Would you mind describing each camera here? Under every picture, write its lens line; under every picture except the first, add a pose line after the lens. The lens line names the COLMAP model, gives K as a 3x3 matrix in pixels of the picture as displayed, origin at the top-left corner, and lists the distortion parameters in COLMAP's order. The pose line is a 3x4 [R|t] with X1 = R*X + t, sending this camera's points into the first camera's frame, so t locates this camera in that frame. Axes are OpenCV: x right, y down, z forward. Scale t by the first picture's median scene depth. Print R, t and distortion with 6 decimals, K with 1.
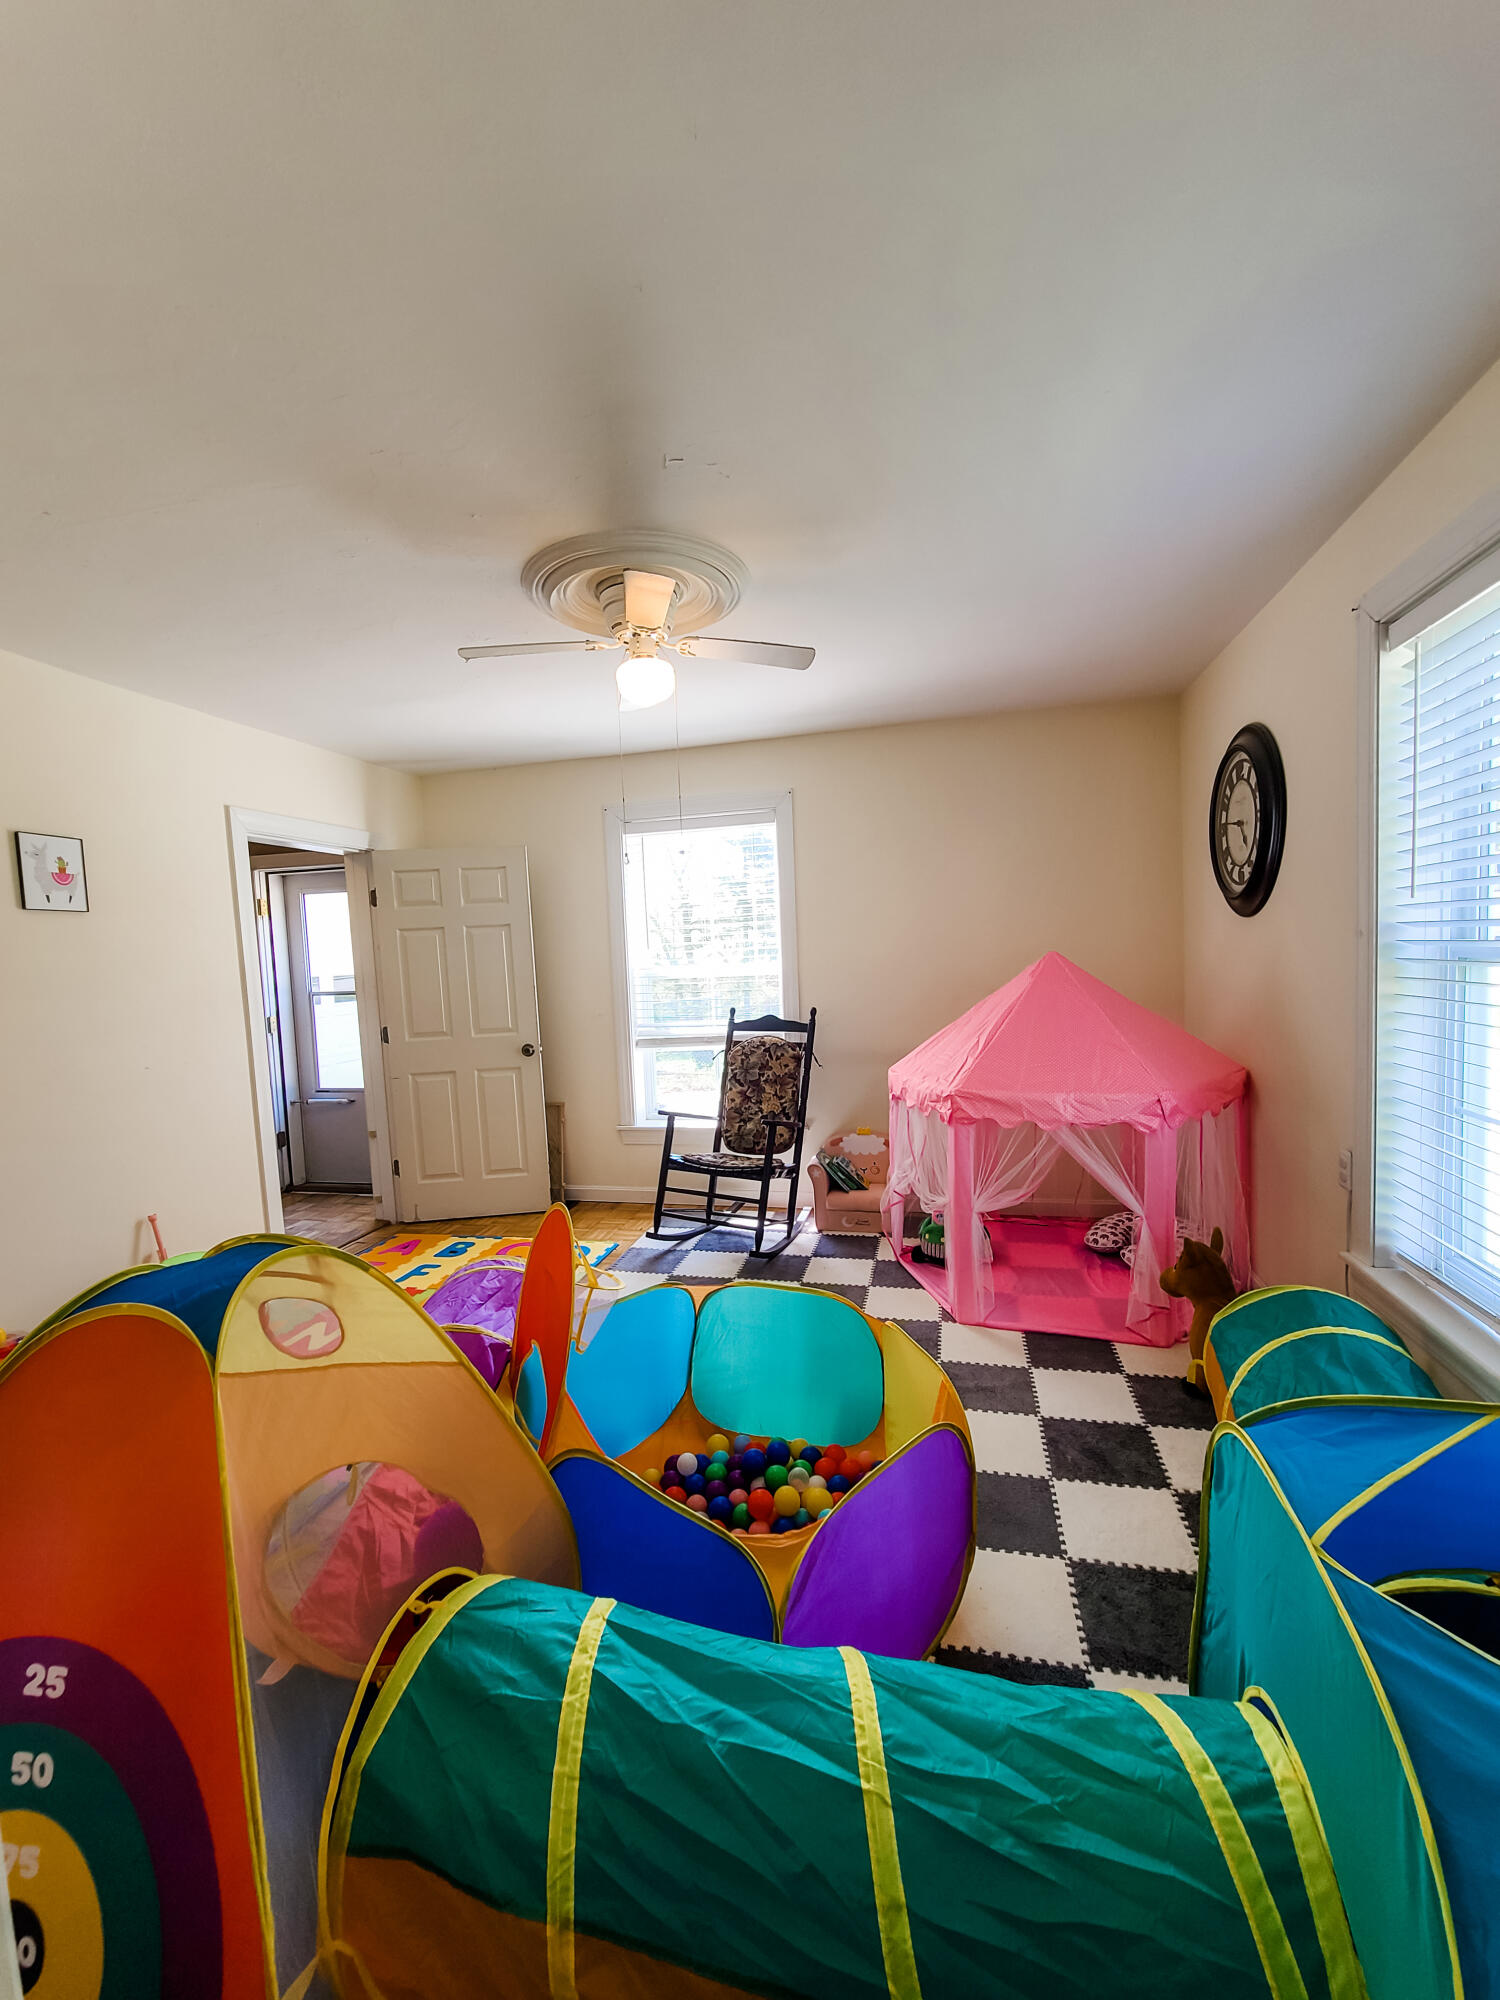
lens RADIAL K [[820.3, 0, 754.4], [0, 820.3, 1006.8], [0, 0, 1]] dist [-0.000158, -0.002721]
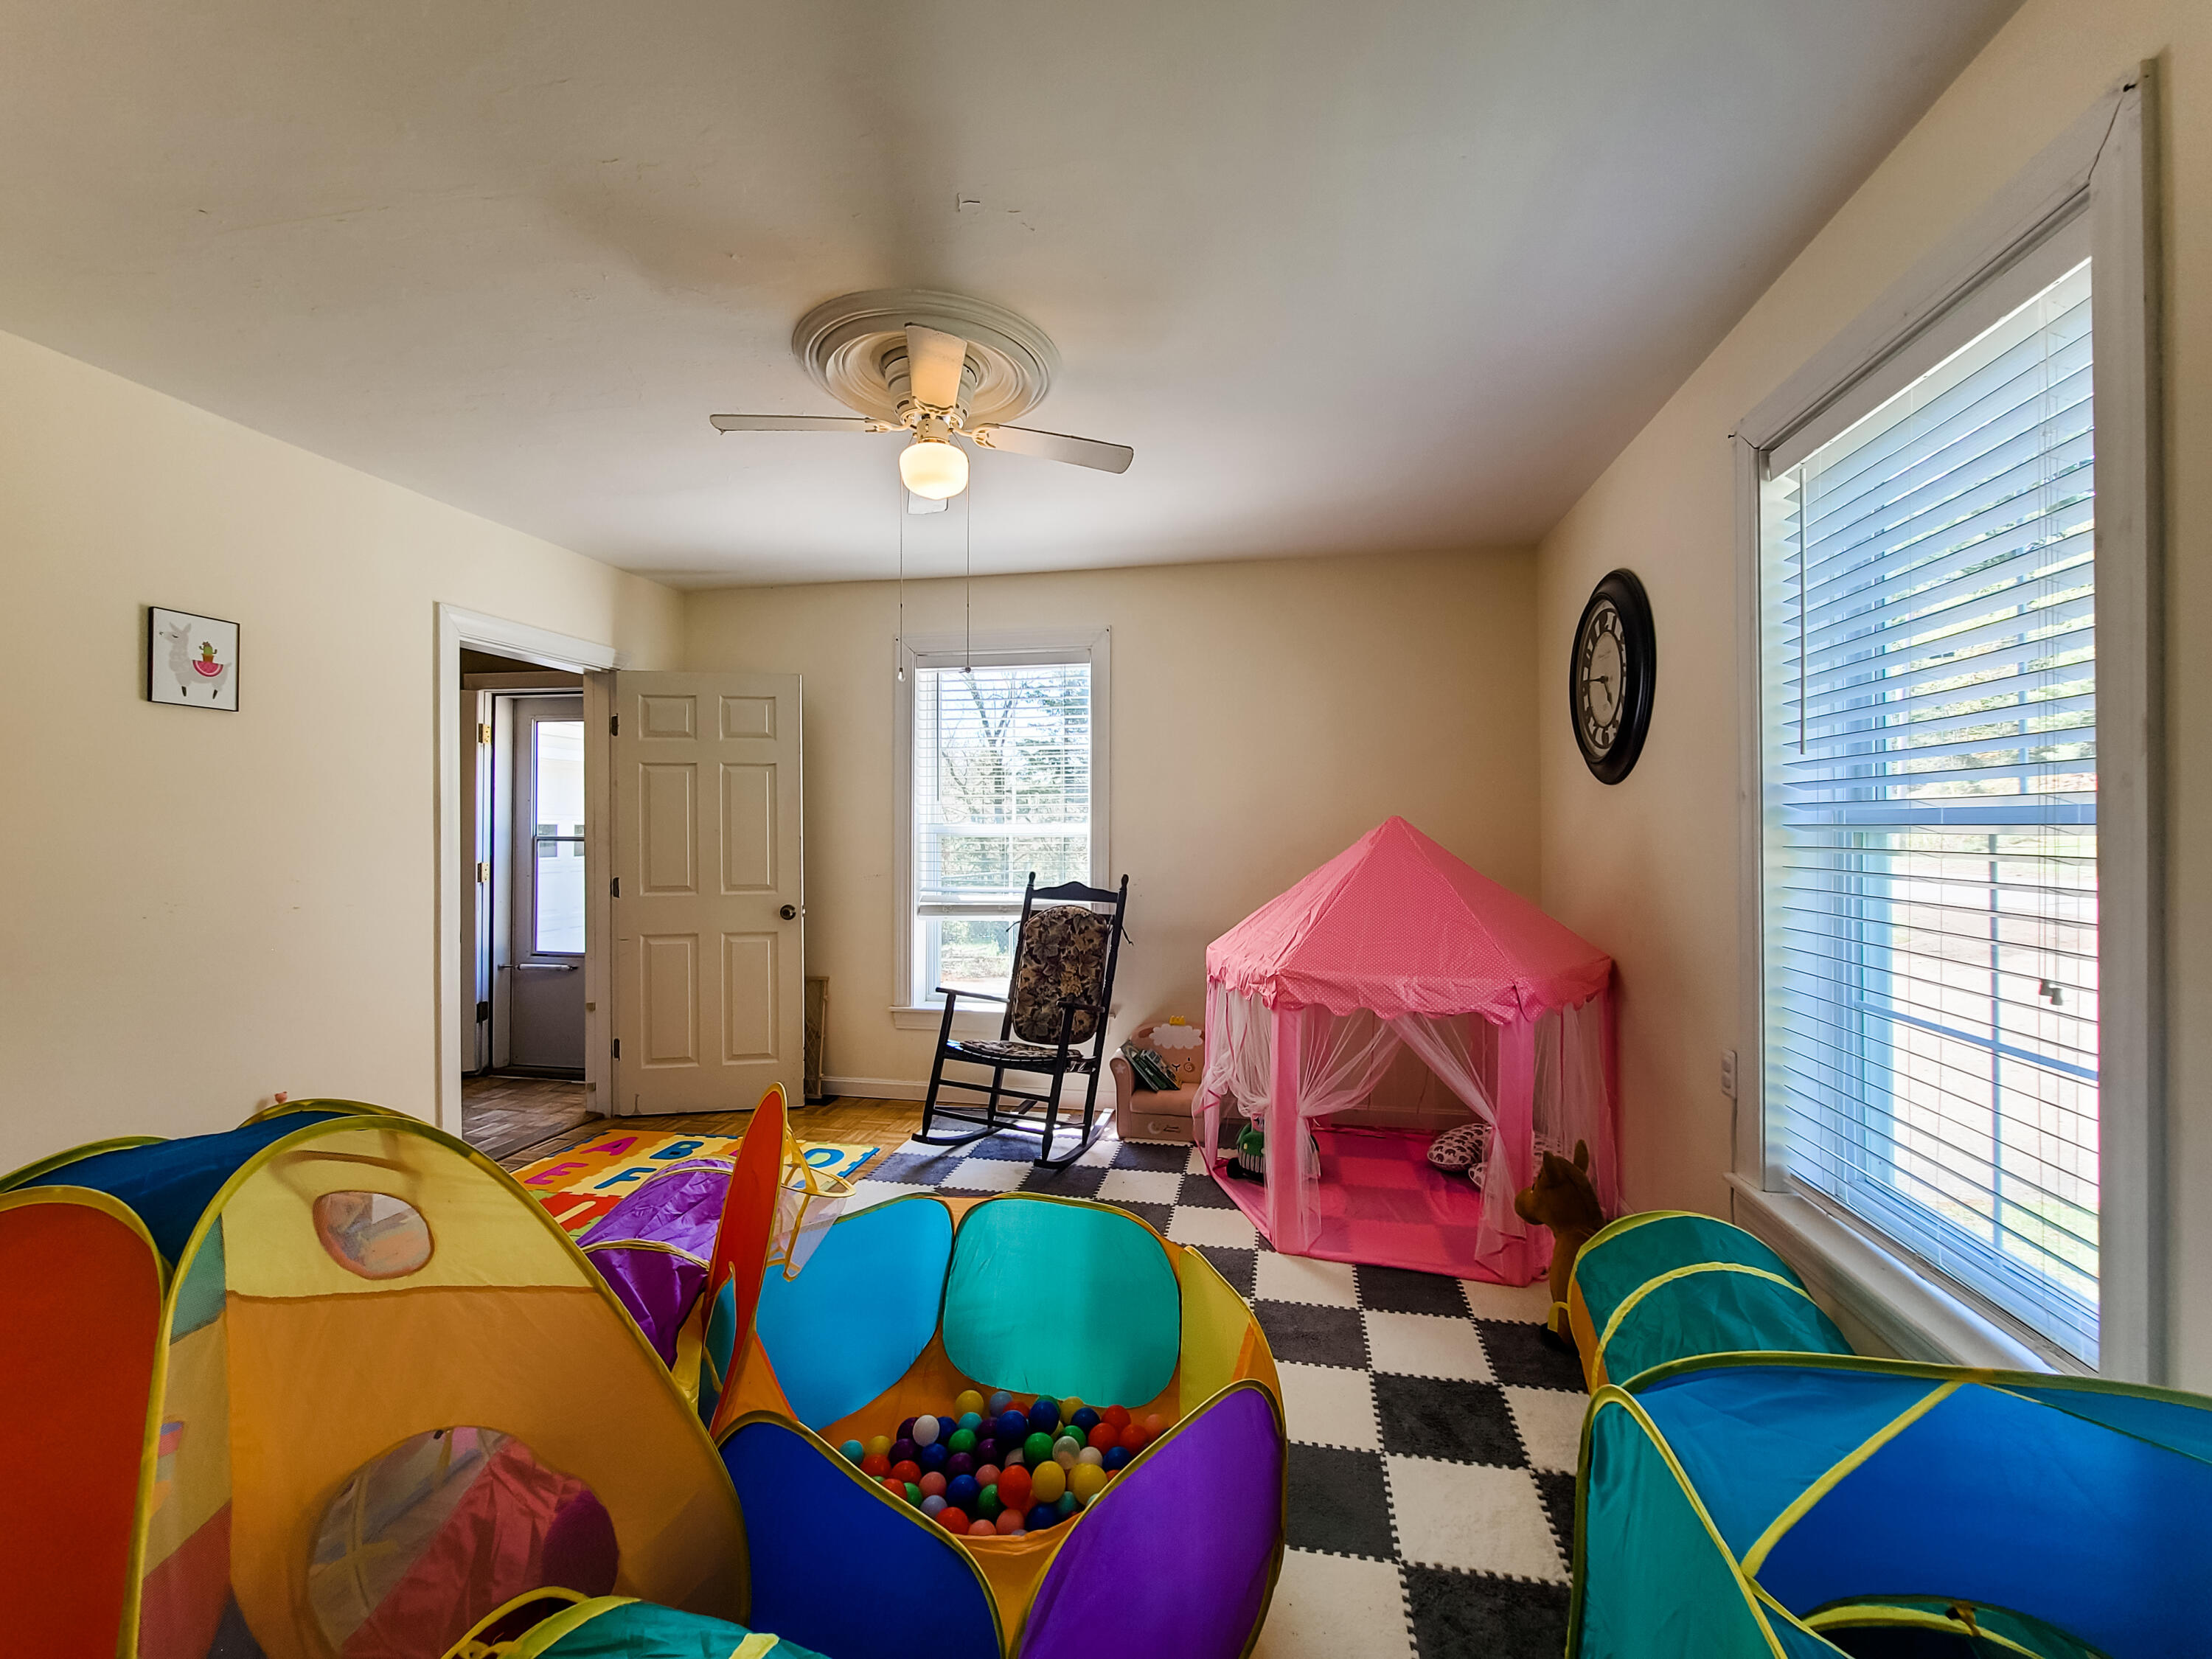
lens RADIAL K [[907.2, 0, 1122.4], [0, 907.2, 817.9], [0, 0, 1]] dist [-0.000158, -0.002721]
pose [[0.997670, 0.043410, 0.052631, 0.025618], [-0.039084, 0.995979, -0.080607, 0.028946], [-0.055918, 0.078362, 0.995355, 0.062733]]
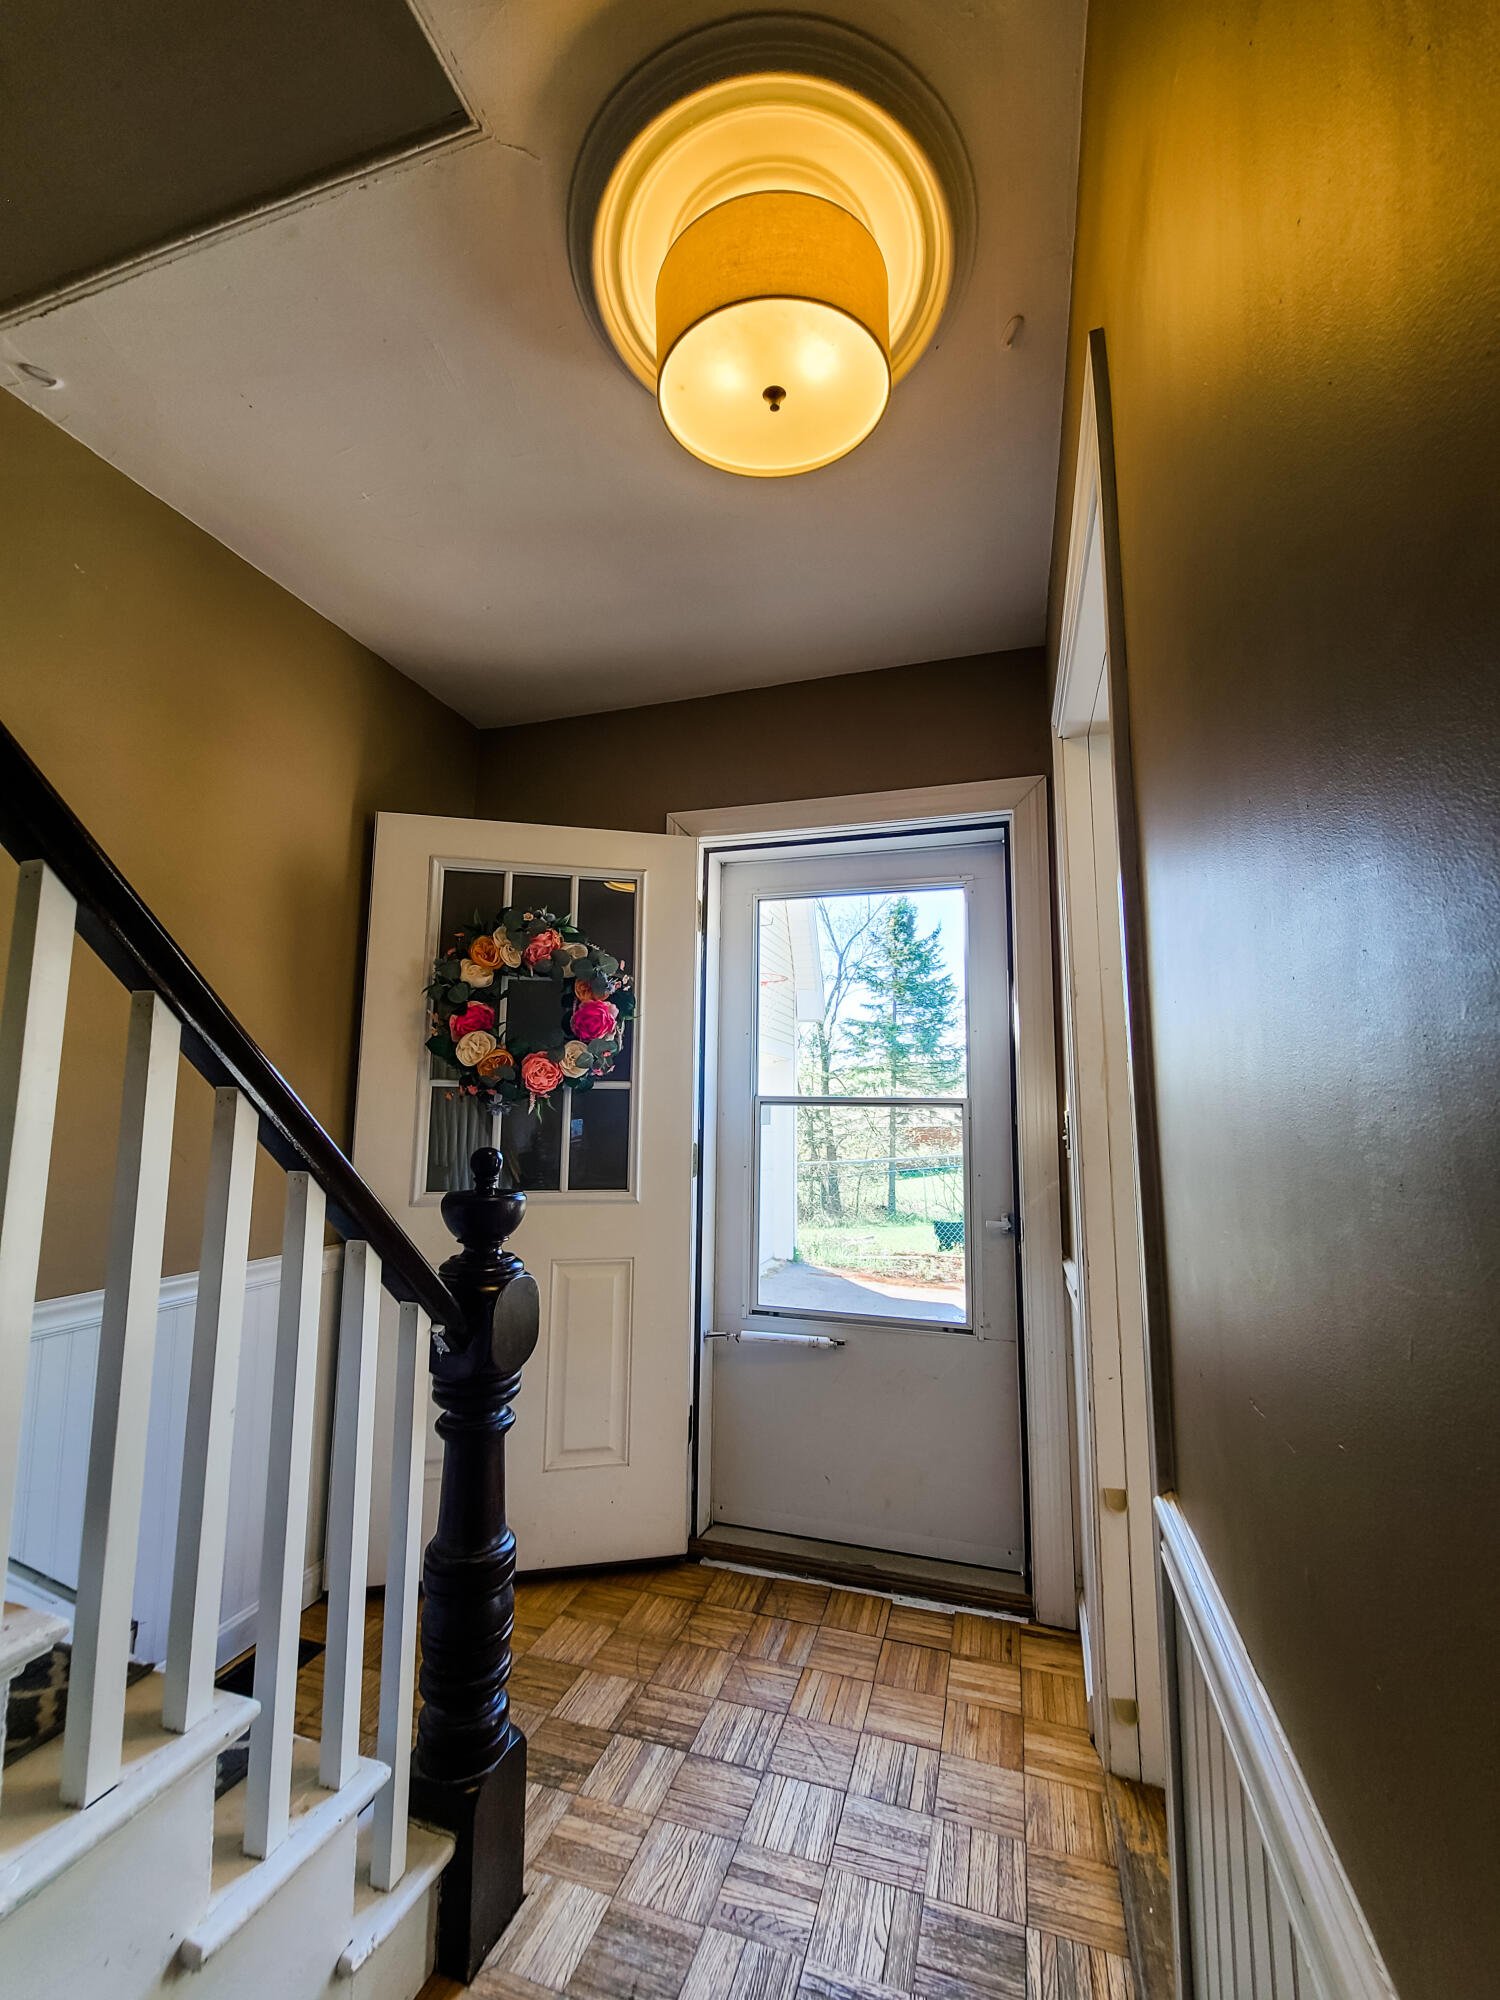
lens RADIAL K [[820.3, 0, 754.4], [0, 820.3, 1006.8], [0, 0, 1]] dist [-0.000158, -0.002721]
pose [[0.995829, 0.048338, -0.077378, -0.966129], [-0.062136, 0.980346, -0.187245, 0.040442], [0.066807, 0.191272, 0.979261, 0.984820]]
